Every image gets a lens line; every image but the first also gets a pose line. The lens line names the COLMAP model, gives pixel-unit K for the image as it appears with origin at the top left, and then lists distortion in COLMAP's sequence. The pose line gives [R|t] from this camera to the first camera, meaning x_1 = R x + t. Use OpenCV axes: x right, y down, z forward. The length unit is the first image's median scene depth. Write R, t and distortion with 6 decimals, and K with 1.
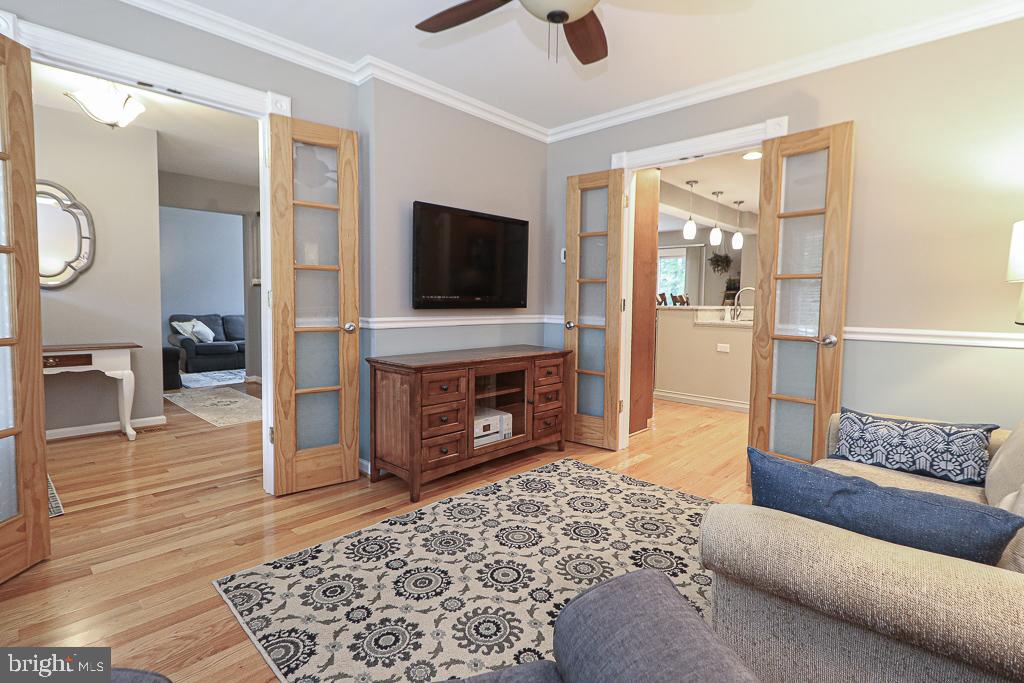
lens RADIAL K [[499.4, 0, 516.5], [0, 499.4, 329.2], [0, 0, 1]] dist [0.003220, 0.000274]
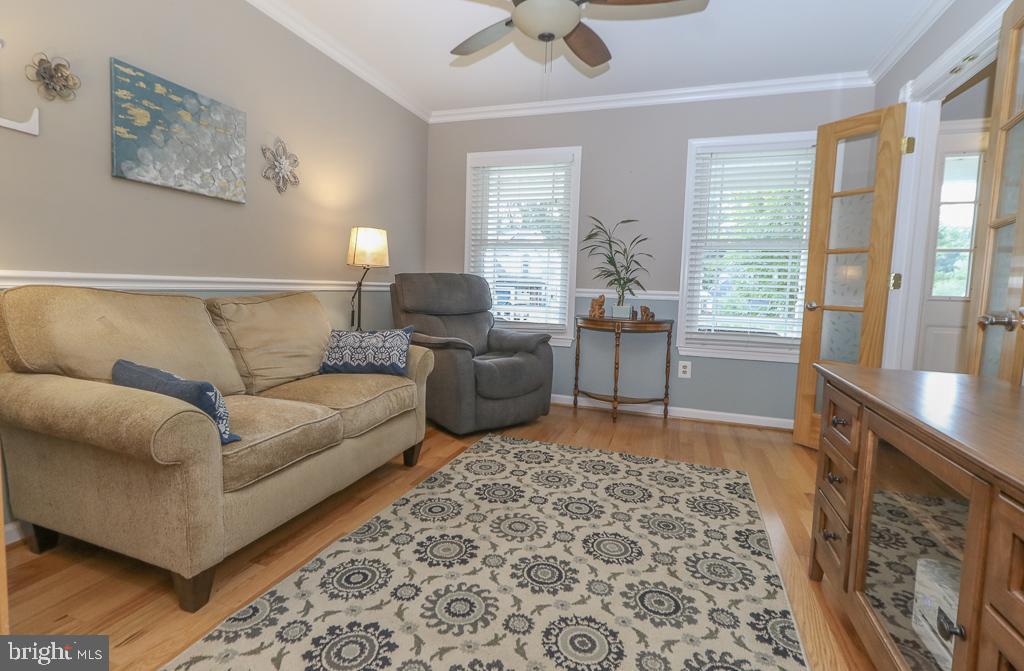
lens RADIAL K [[484.3, 0, 515.0], [0, 484.3, 328.8], [0, 0, 1]] dist [-0.000951, -0.000088]
pose [[-0.910588, -0.008480, -0.413228, 0.506983], [-0.068861, 0.988929, 0.131447, -0.034934], [0.407538, 0.148149, -0.901091, 1.684726]]
